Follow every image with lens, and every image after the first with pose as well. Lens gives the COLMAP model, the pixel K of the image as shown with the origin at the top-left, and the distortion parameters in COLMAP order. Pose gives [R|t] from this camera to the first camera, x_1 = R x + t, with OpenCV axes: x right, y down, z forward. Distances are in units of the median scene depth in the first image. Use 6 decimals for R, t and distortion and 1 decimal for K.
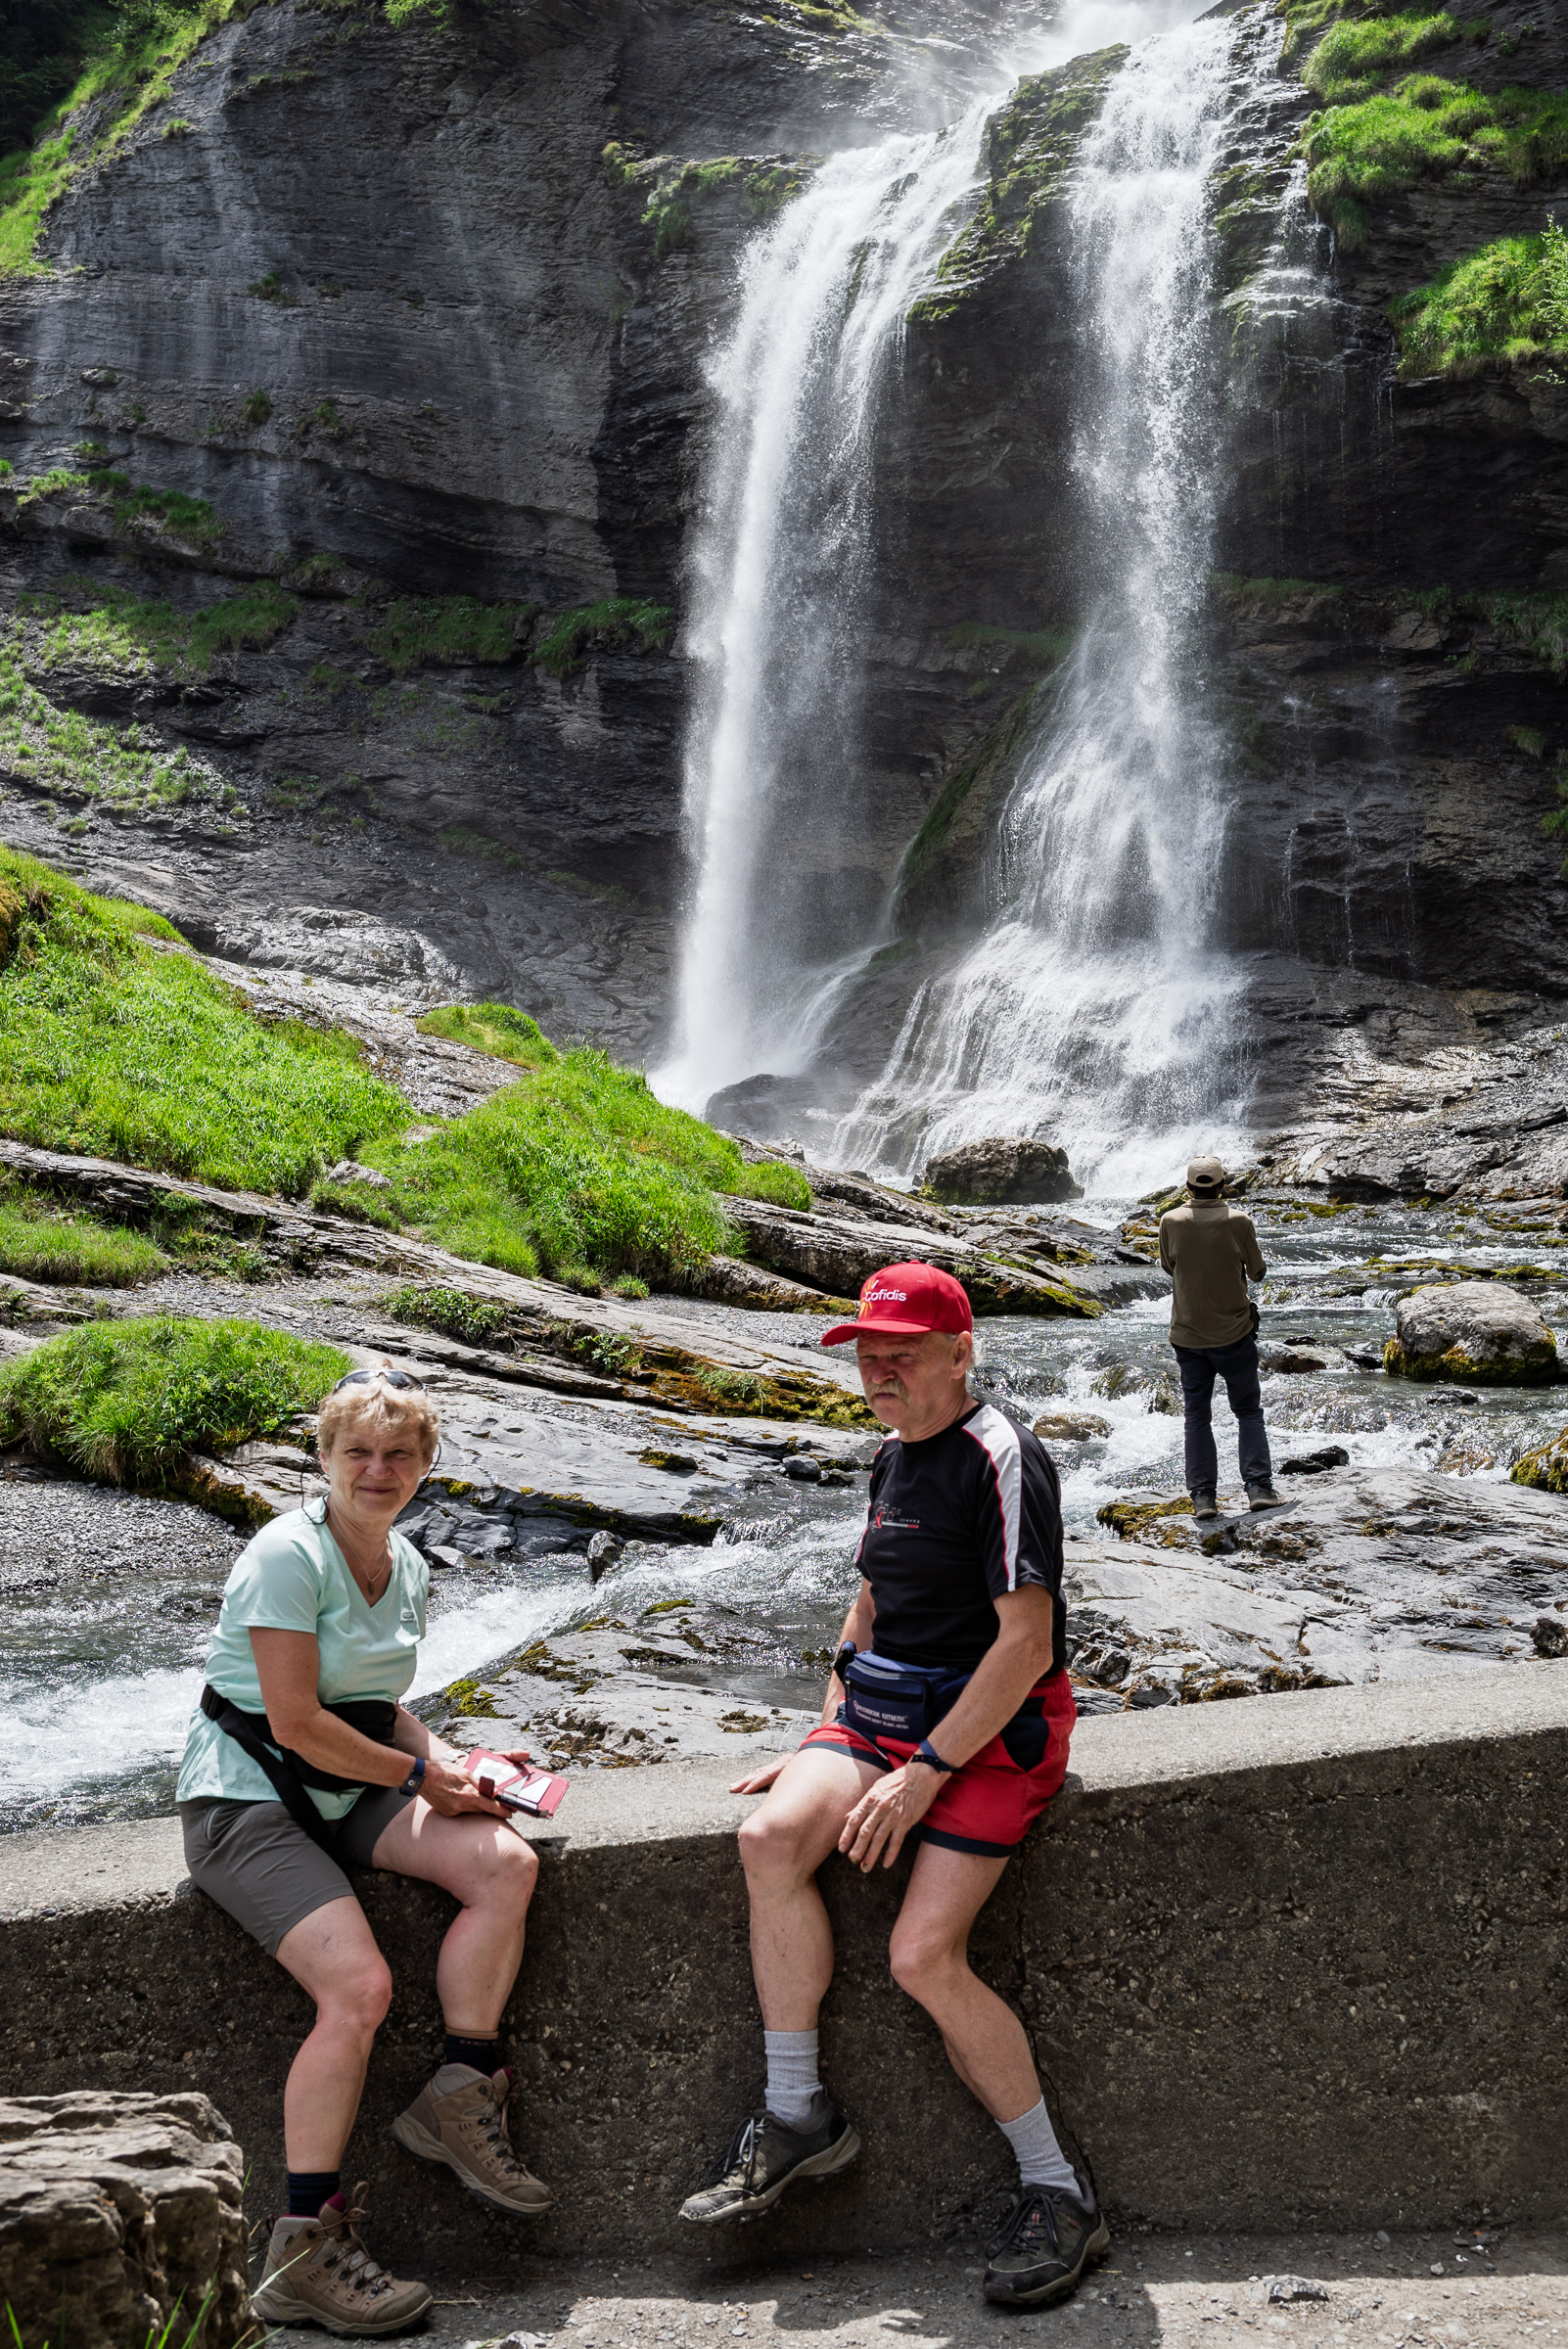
lens RADIAL K [[2681.8, 0, 791.1], [0, 2681.8, 1187.2], [0, 0, 1]] dist [-0.002576, 0.015304]
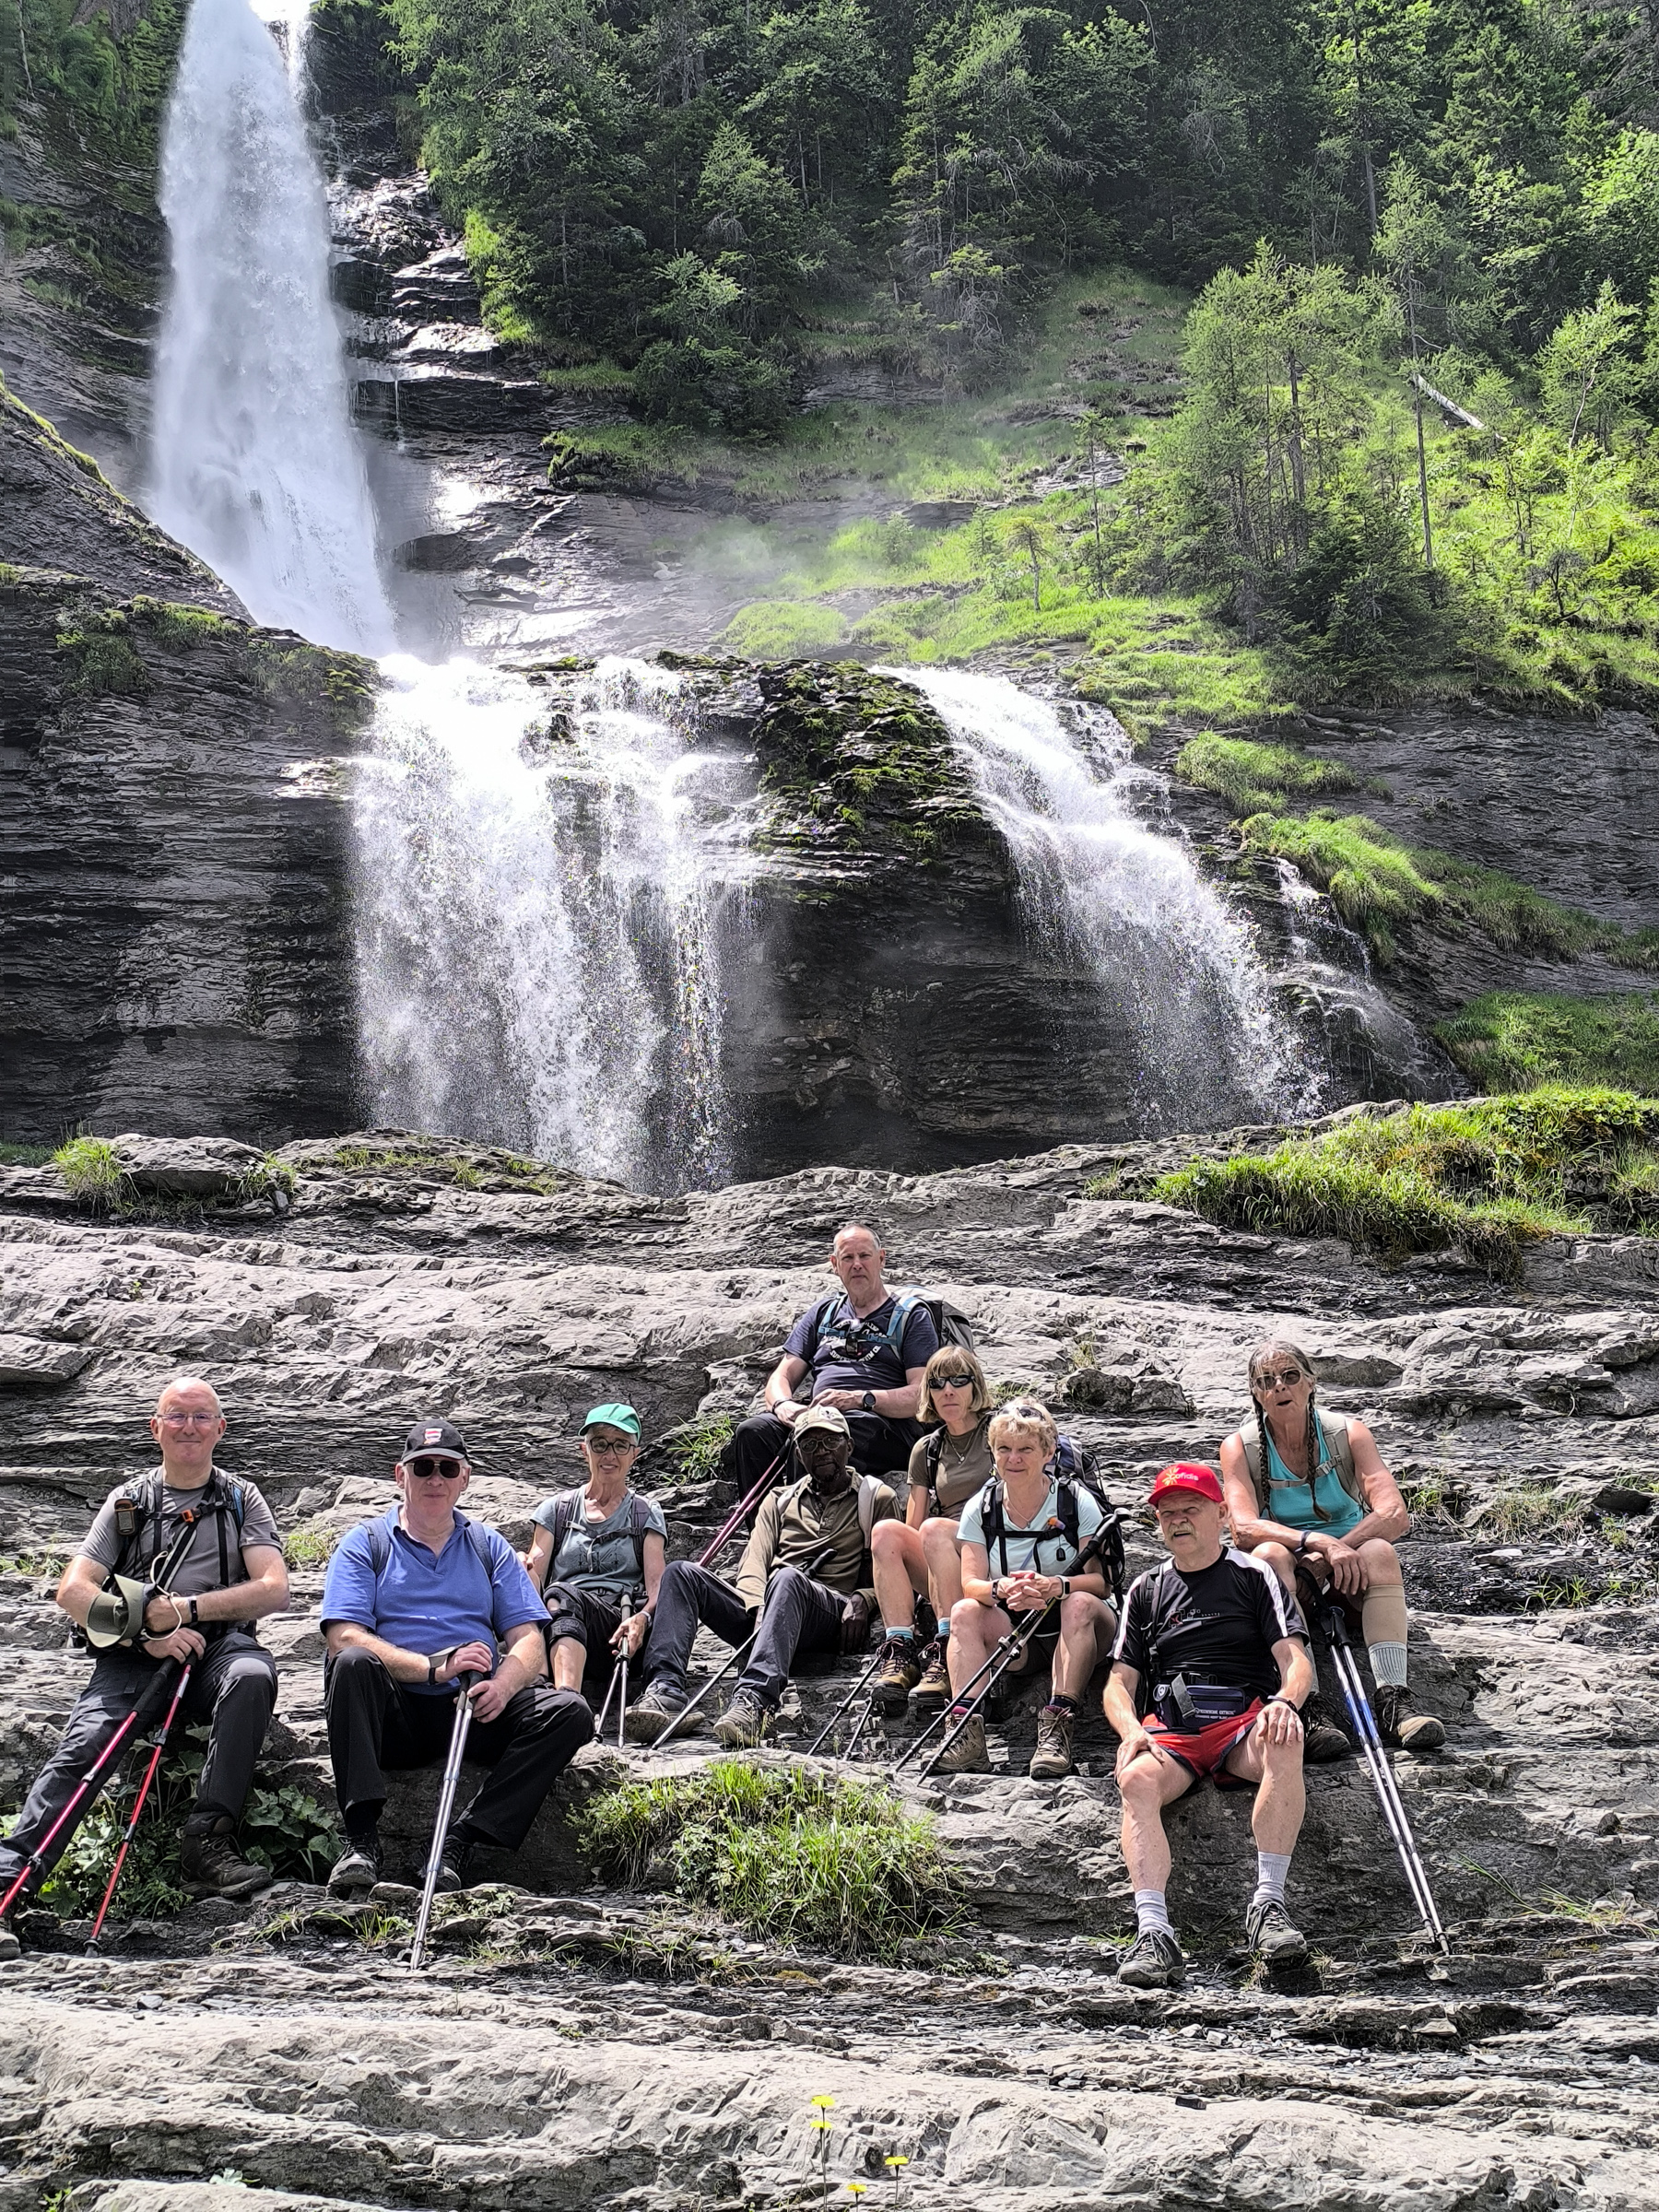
lens RADIAL K [[2969.8, 0, 809.6], [0, 2969.8, 1108.1], [0, 0, 1]] dist [0.146824, -0.435537]
pose [[0.632046, 0.194925, 0.750015, -0.696540], [0.028704, 0.961294, -0.274025, -0.002146], [-0.774399, 0.194725, 0.601987, 0.481422]]
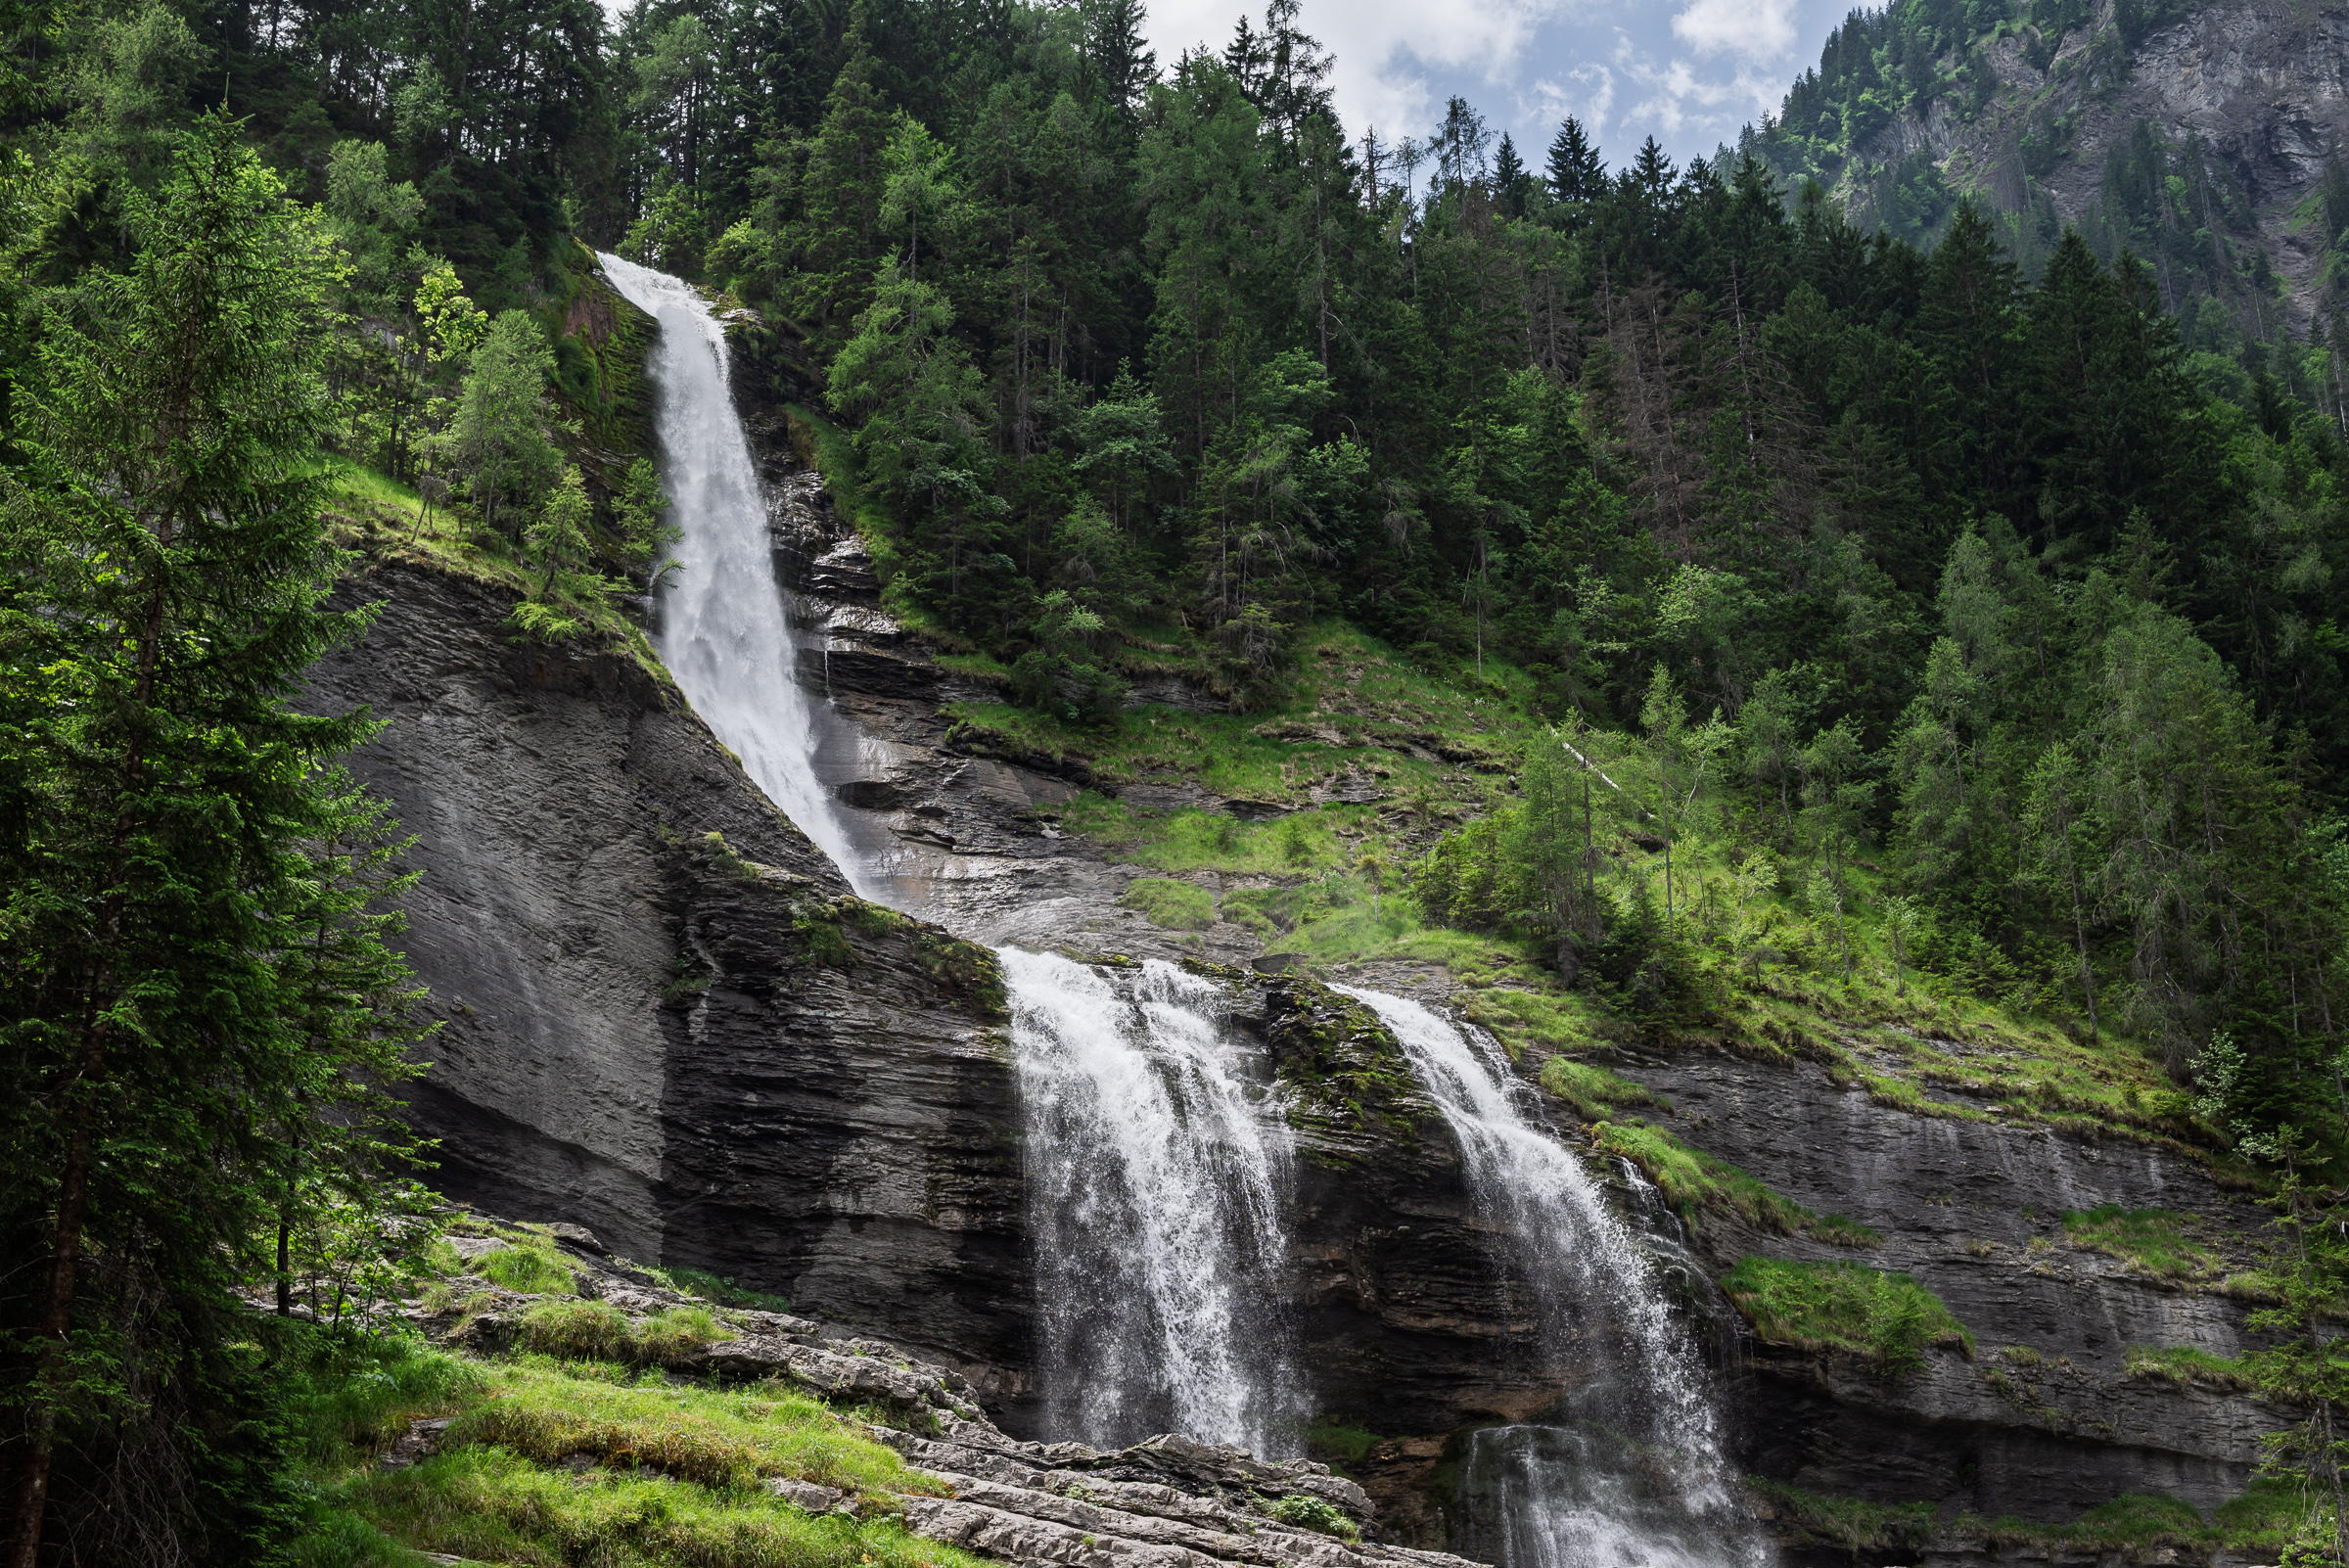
lens RADIAL K [[2681.8, 0, 1174.5], [0, 2681.8, 784.0], [0, 0, 1]] dist [-0.002576, 0.015304]
pose [[0.438914, 0.332758, 0.834642, -1.180214], [0.008232, 0.927369, -0.374057, -0.023399], [-0.898491, 0.171050, 0.404296, 0.573491]]
